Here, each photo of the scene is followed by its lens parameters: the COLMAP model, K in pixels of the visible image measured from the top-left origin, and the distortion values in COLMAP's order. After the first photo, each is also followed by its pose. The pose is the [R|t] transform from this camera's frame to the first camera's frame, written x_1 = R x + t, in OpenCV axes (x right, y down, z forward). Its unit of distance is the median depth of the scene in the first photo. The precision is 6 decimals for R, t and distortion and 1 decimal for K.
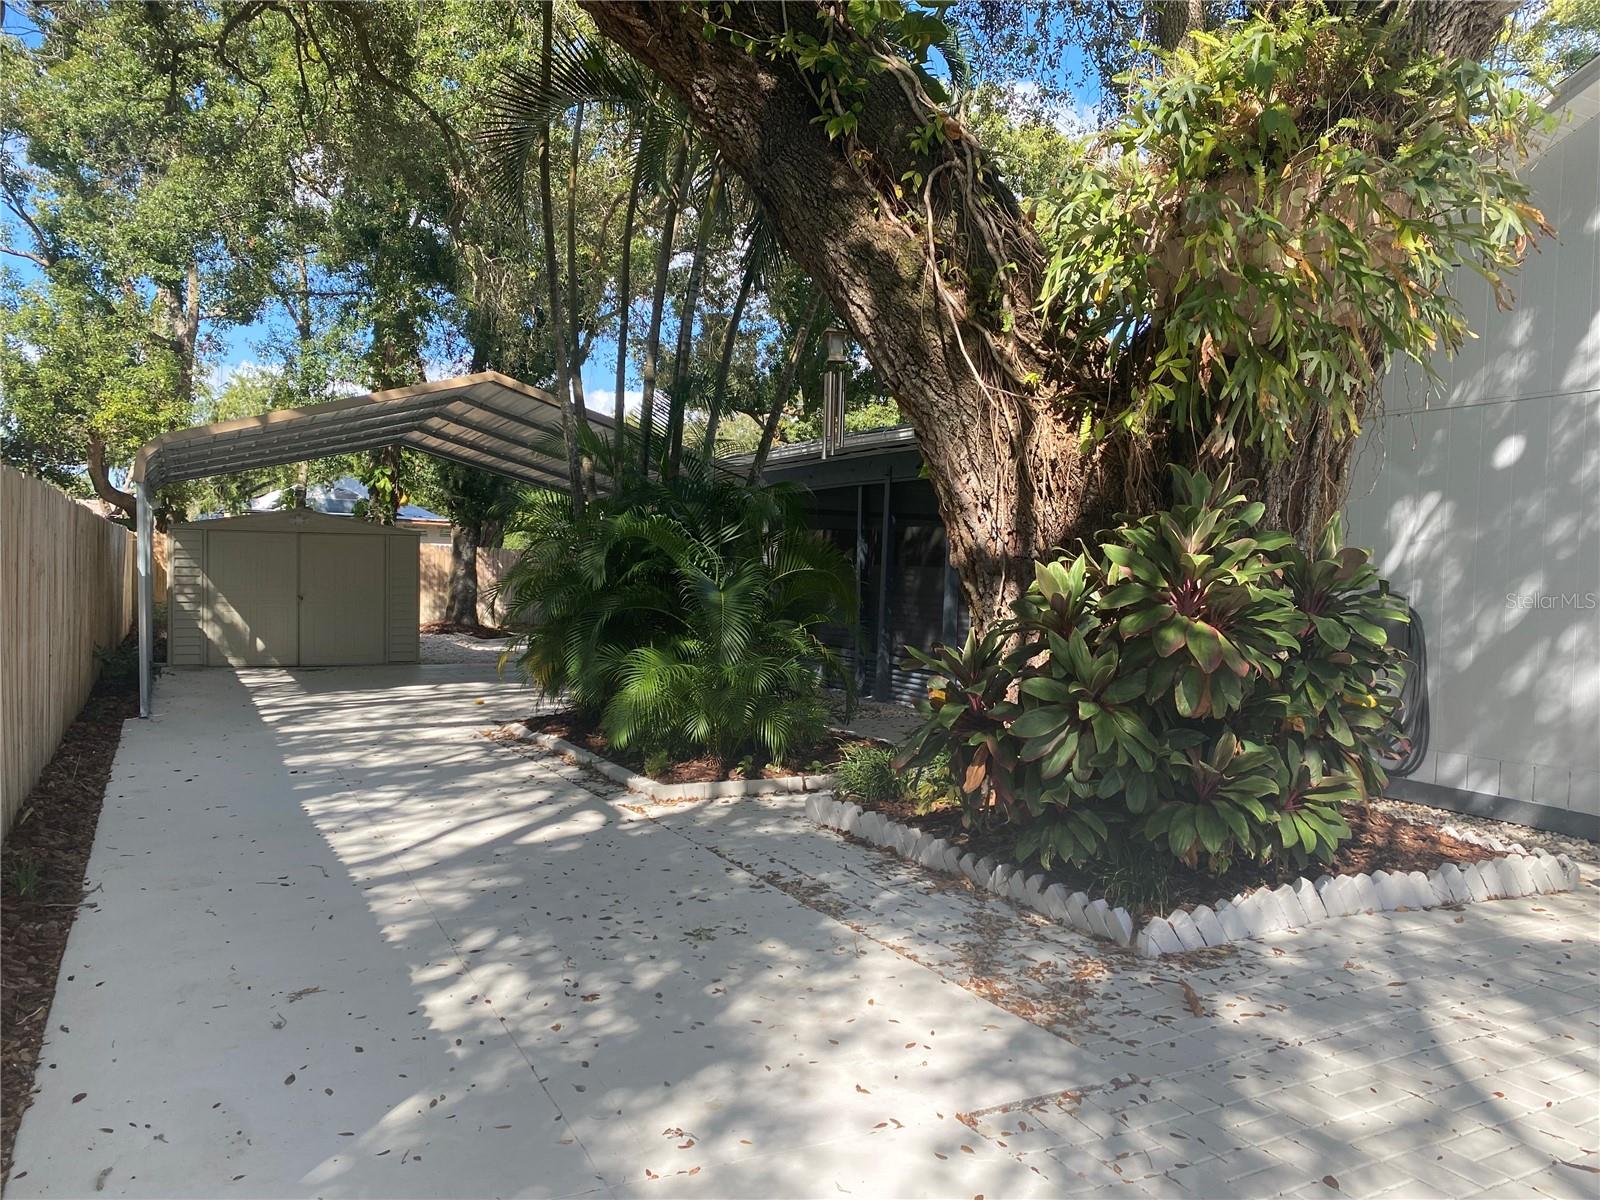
lens RADIAL K [[1215.0, 0, 805.9], [0, 1215.0, 597.8], [0, 0, 1]] dist [-0.004467, -0.009139]
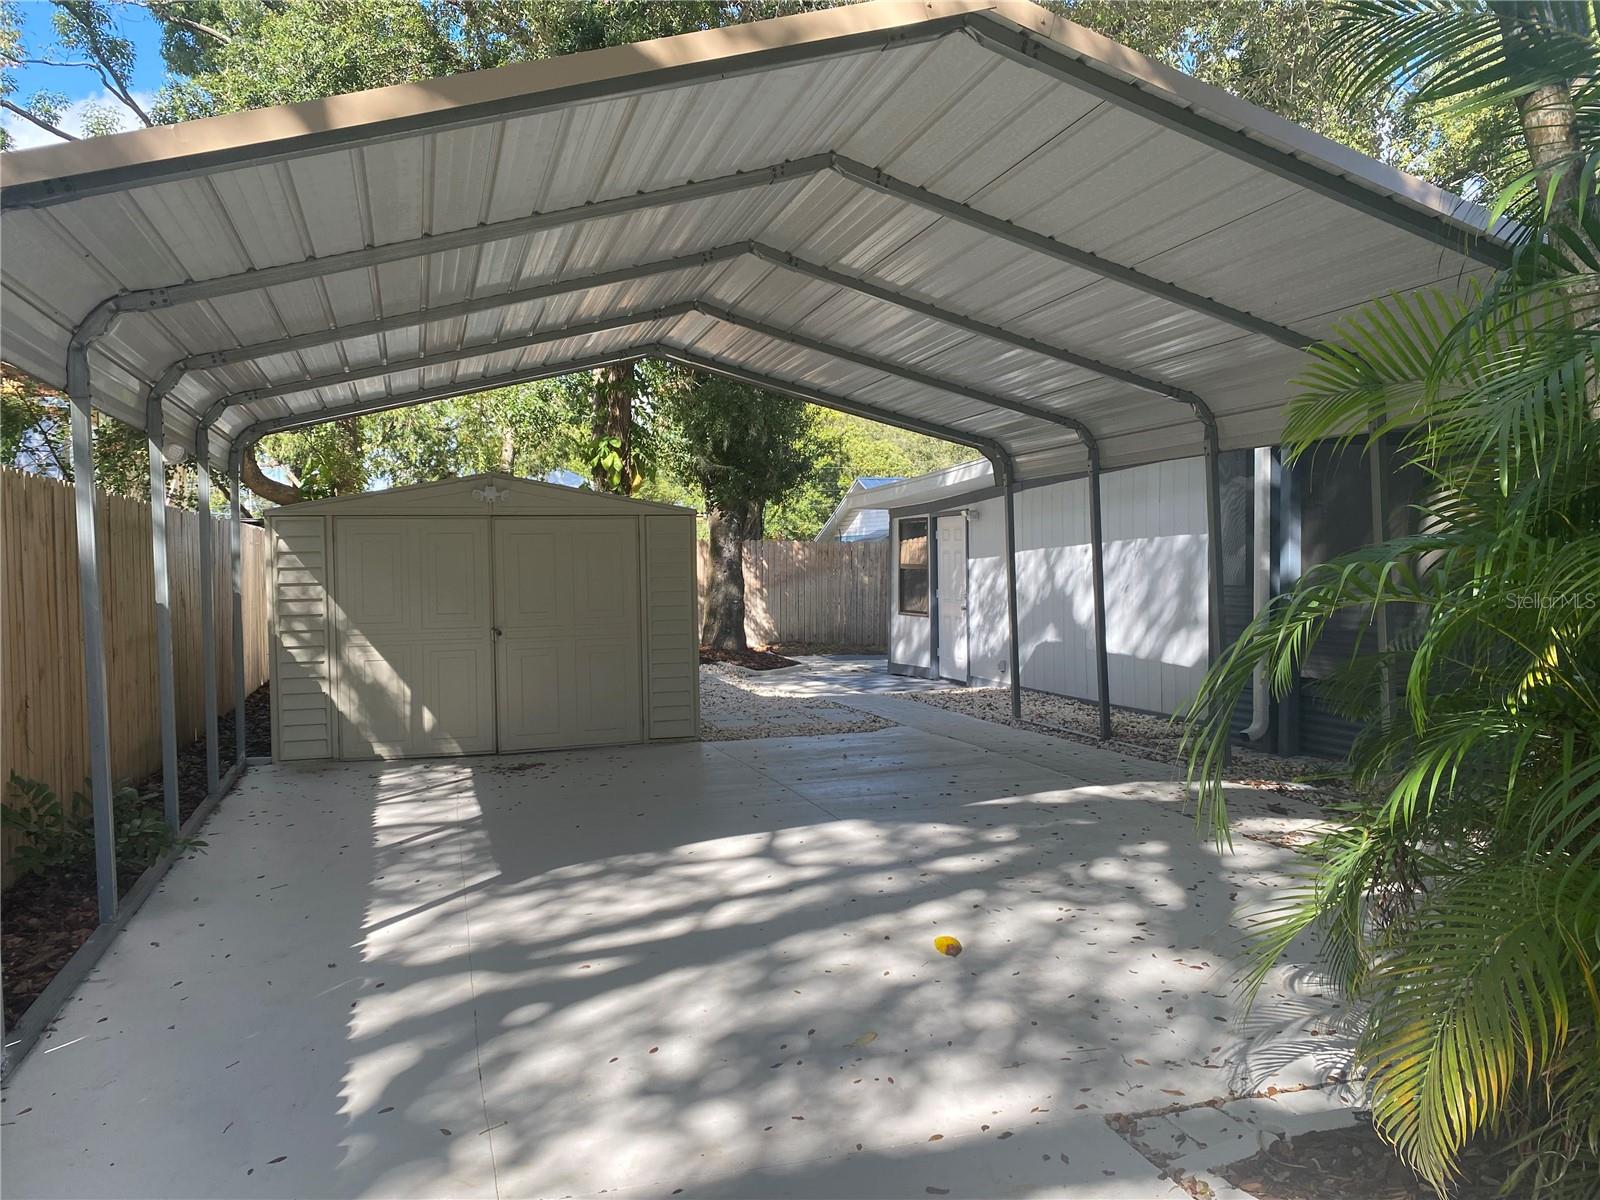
lens RADIAL K [[1215.0, 0, 796.5], [0, 1215.0, 601.9], [0, 0, 1]] dist [-0.004467, -0.009139]
pose [[0.984965, -0.024661, -0.170987, -0.128391], [0.026009, 0.999646, 0.005645, -0.009388], [0.170787, -0.010007, 0.985257, 0.329773]]
